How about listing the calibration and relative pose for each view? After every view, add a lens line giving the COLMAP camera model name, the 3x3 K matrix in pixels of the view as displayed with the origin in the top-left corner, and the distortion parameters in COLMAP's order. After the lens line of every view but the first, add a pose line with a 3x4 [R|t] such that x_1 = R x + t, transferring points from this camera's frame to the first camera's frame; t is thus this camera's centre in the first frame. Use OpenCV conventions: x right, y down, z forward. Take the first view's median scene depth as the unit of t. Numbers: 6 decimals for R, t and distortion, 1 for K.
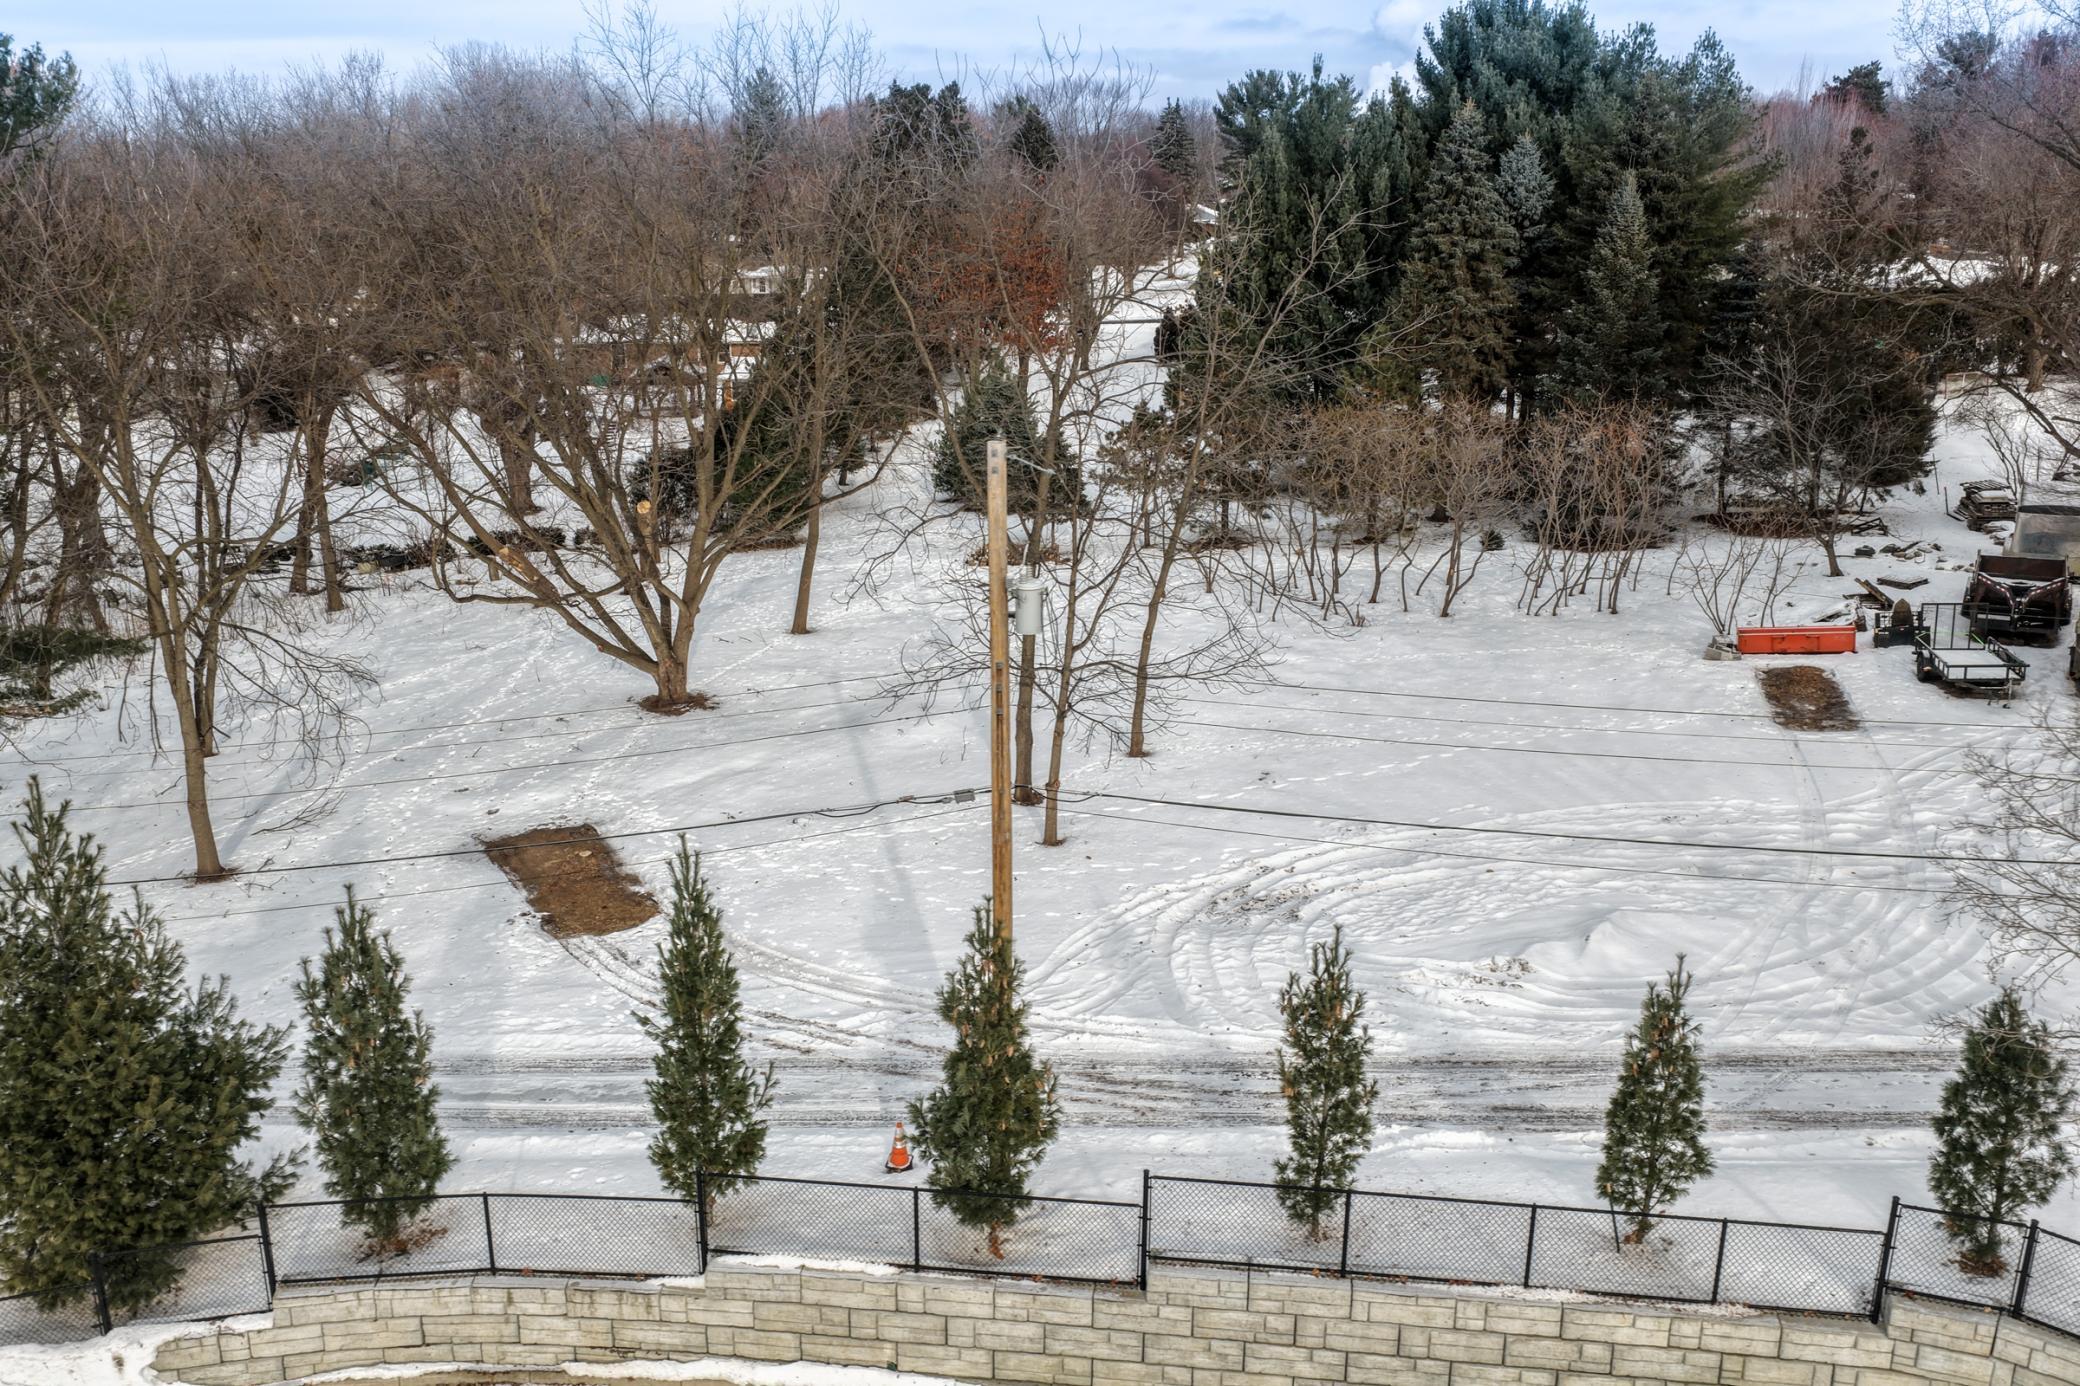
lens RADIAL K [[1716.8, 0, 1044.0], [0, 1716.8, 709.1], [0, 0, 1]] dist [-0.011490, 0.039944]
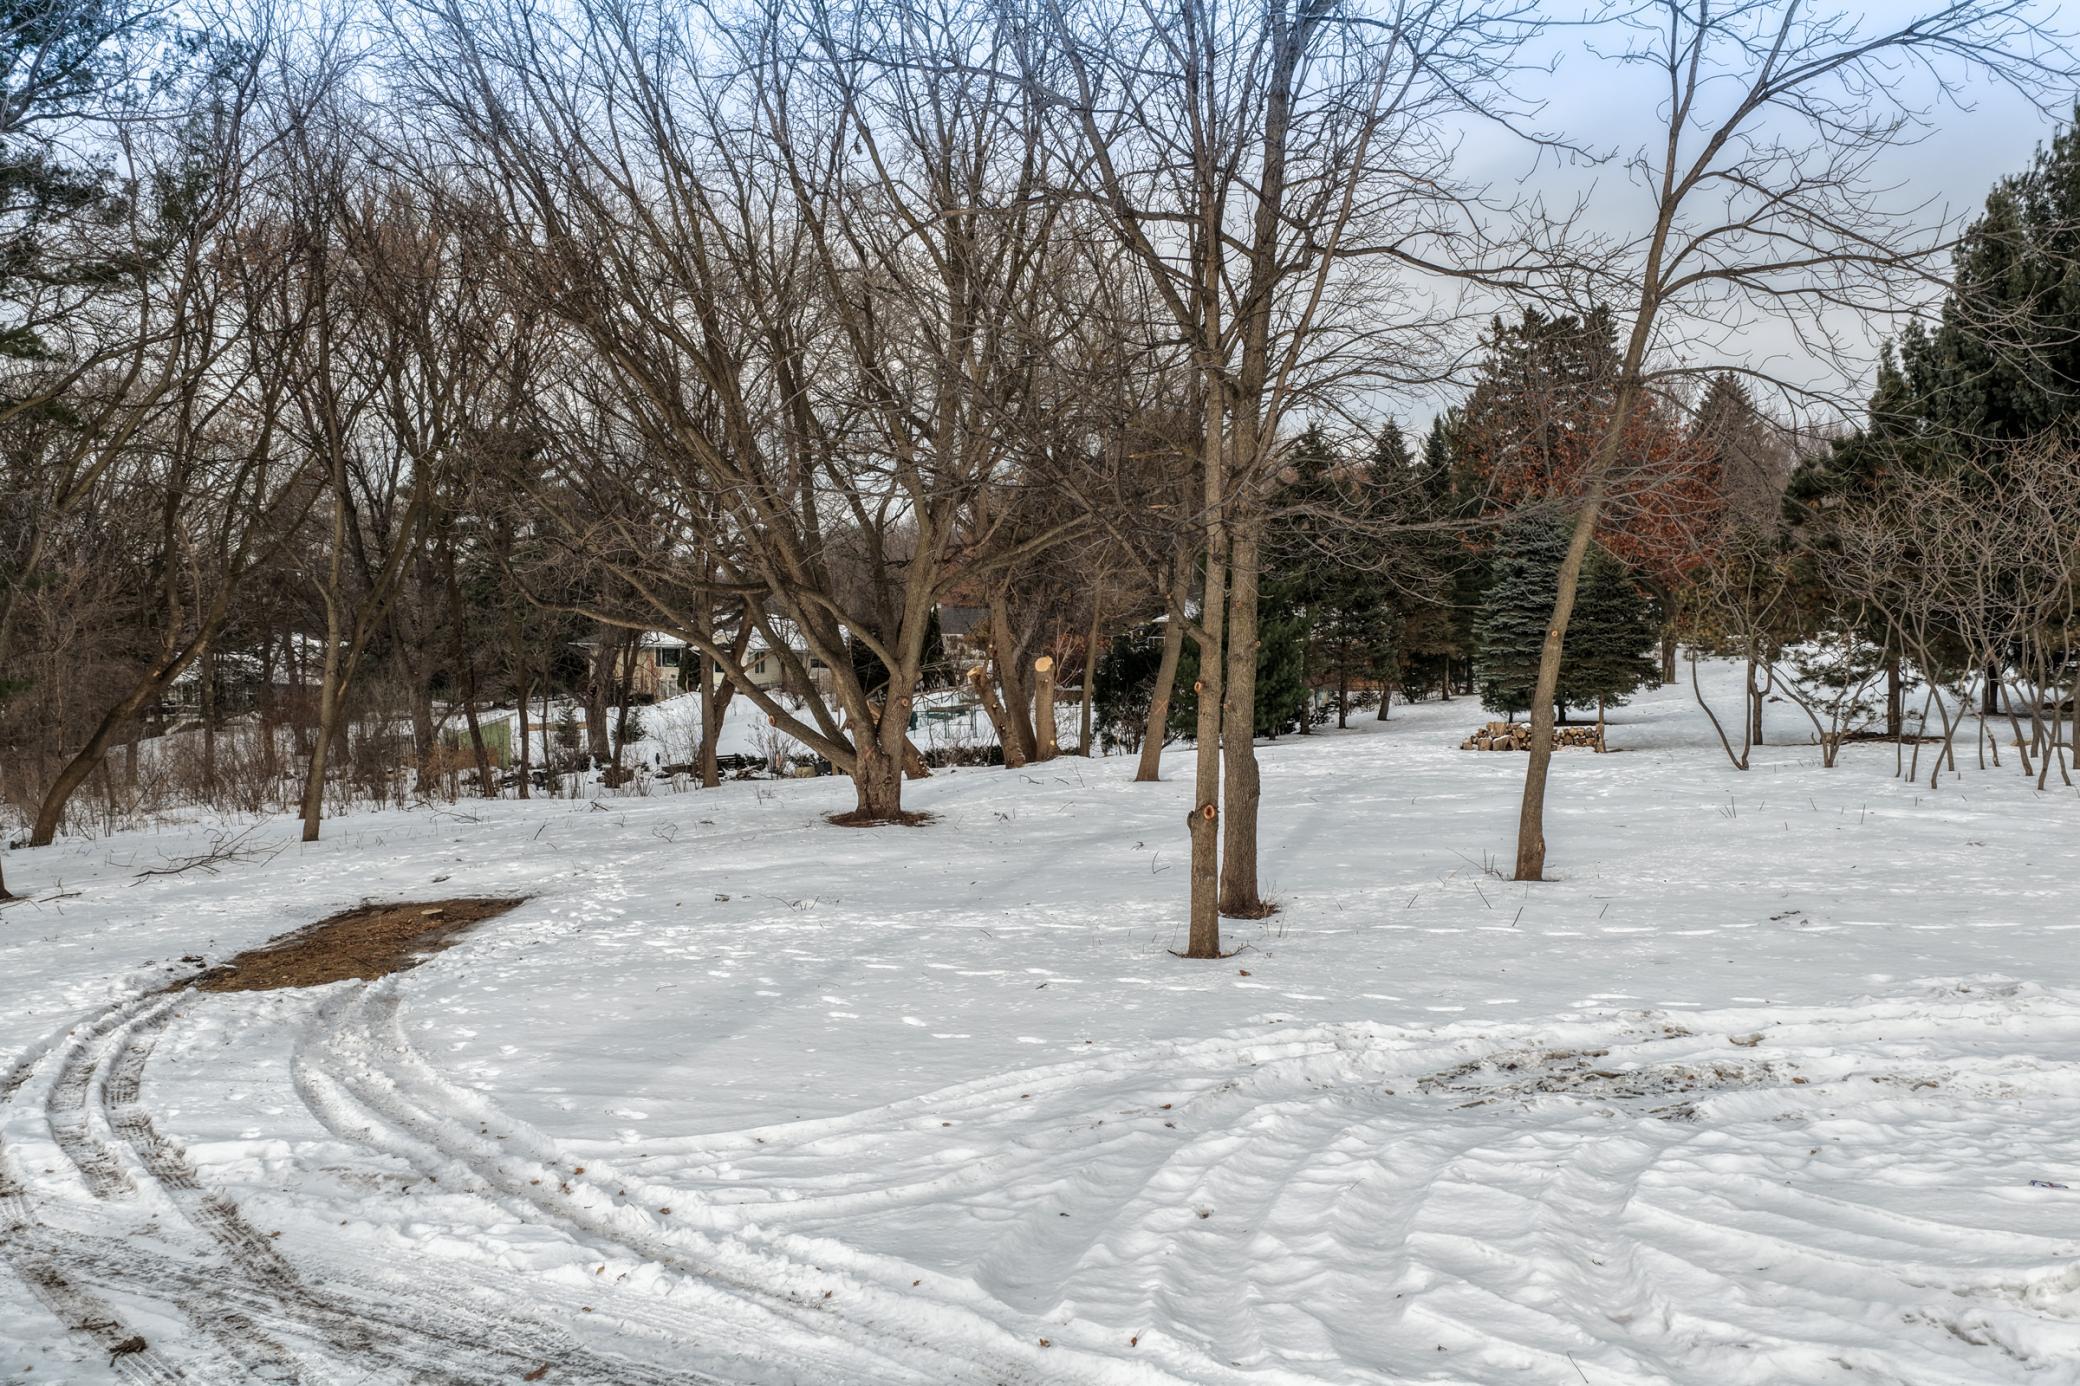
lens RADIAL K [[1716.8, 0, 1053.7], [0, 1716.8, 703.4], [0, 0, 1]] dist [-0.011490, 0.039944]
pose [[0.911112, 0.027307, -0.411254, 0.161017], [-0.127999, 0.967213, -0.219352, 0.126239], [0.391780, 0.252495, 0.884734, 0.621143]]
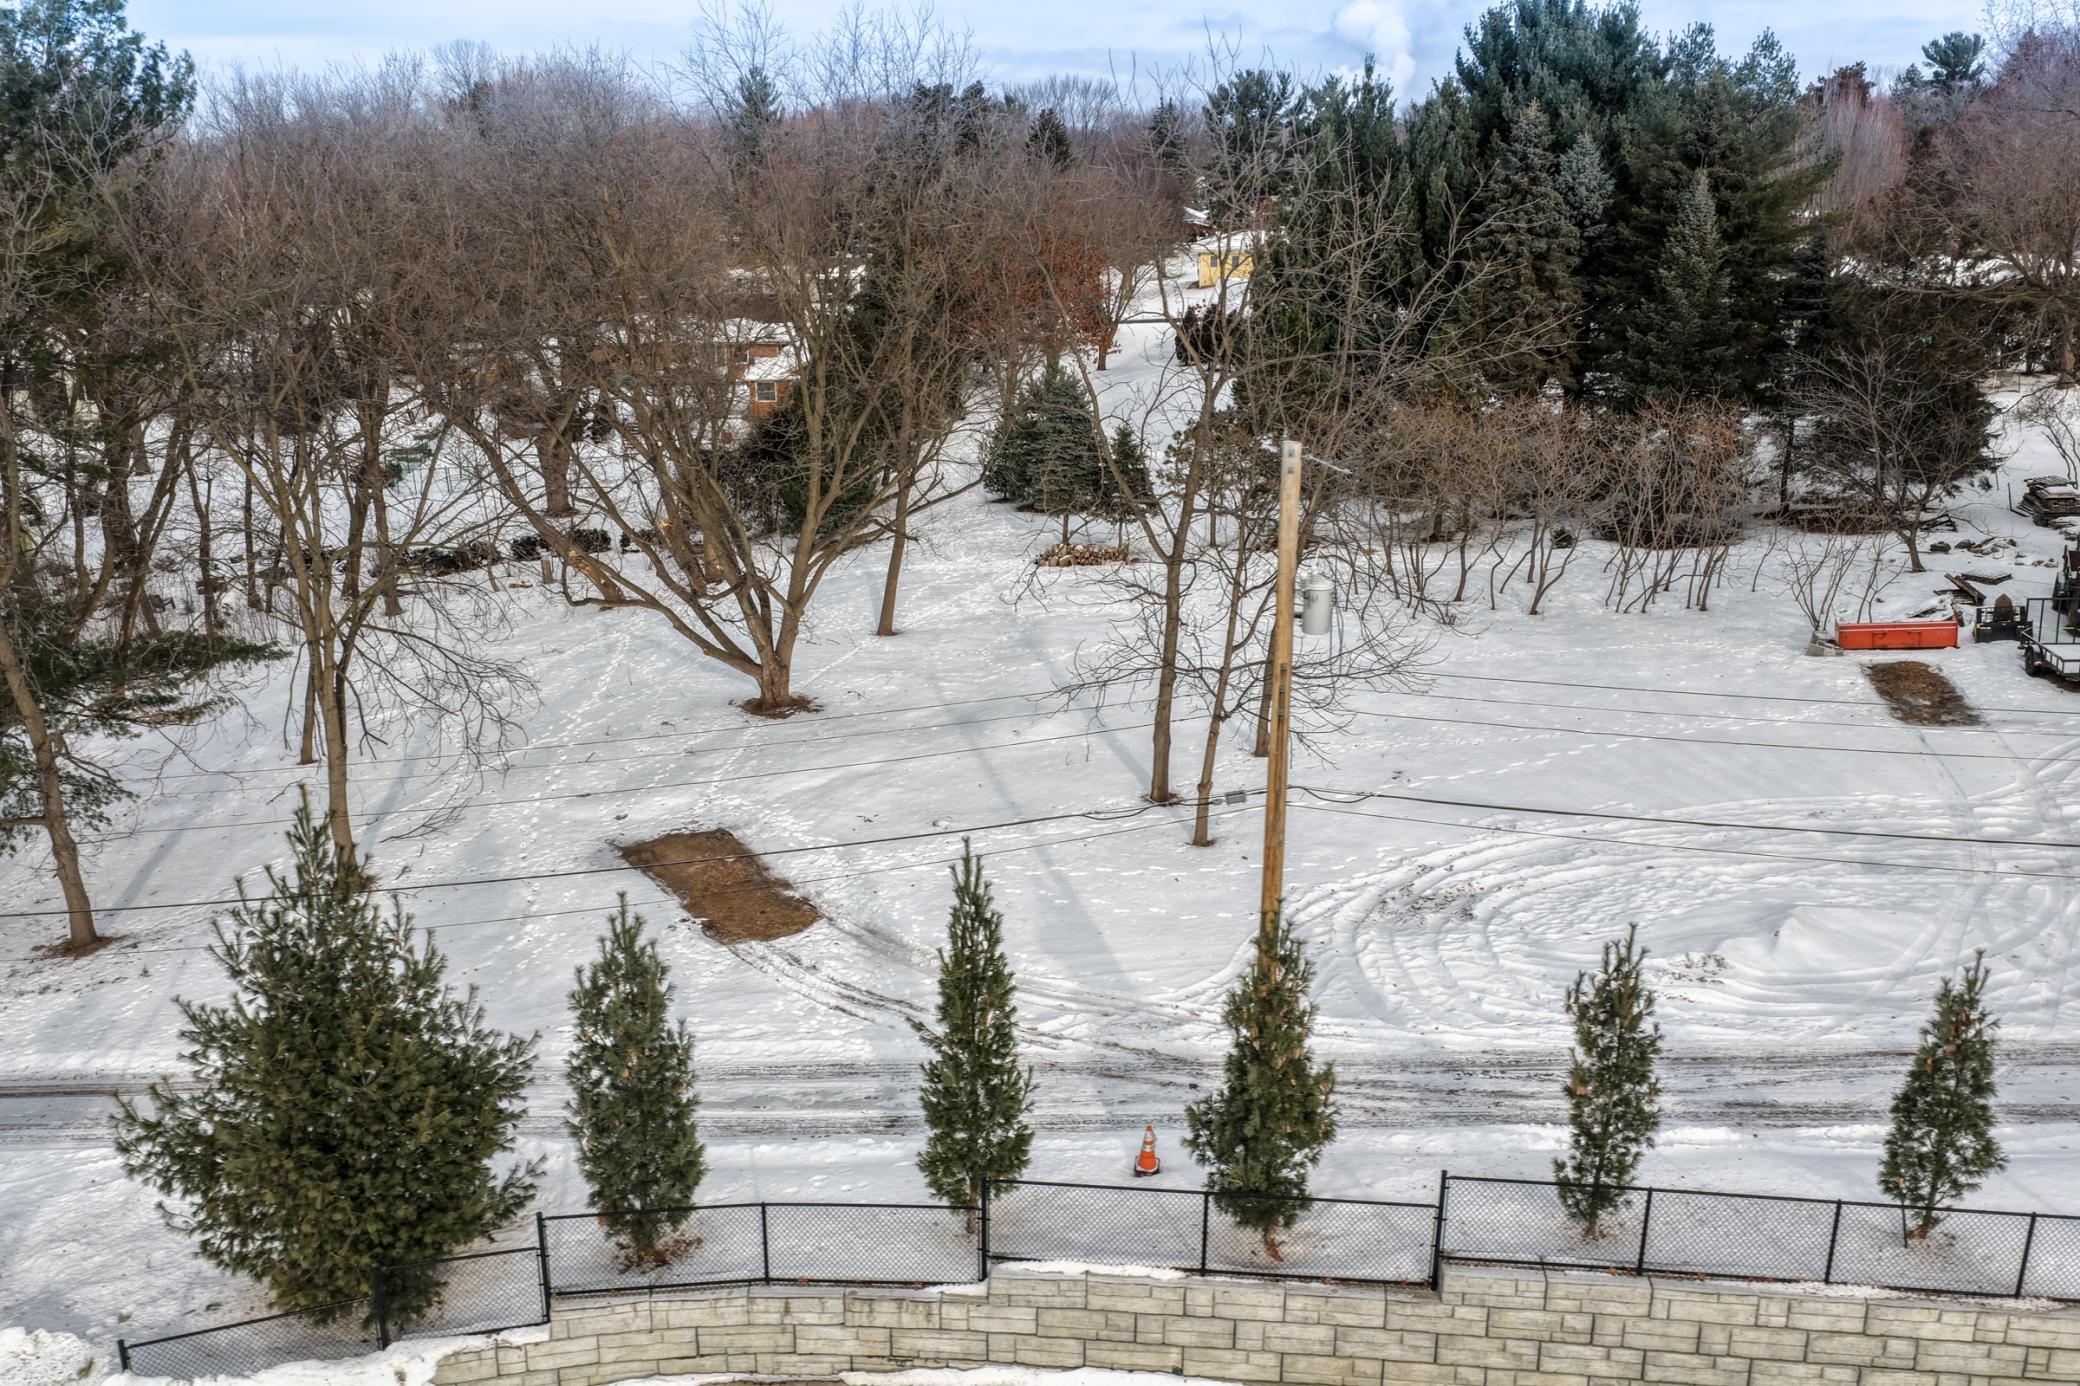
lens RADIAL K [[1716.8, 0, 1044.1], [0, 1716.8, 709.5], [0, 0, 1]] dist [-0.011490, 0.039944]
pose [[0.999741, -0.006912, 0.021672, -0.116908], [0.006903, 0.999976, 0.000455, -0.001047], [-0.021675, -0.000305, 0.999765, 0.004100]]
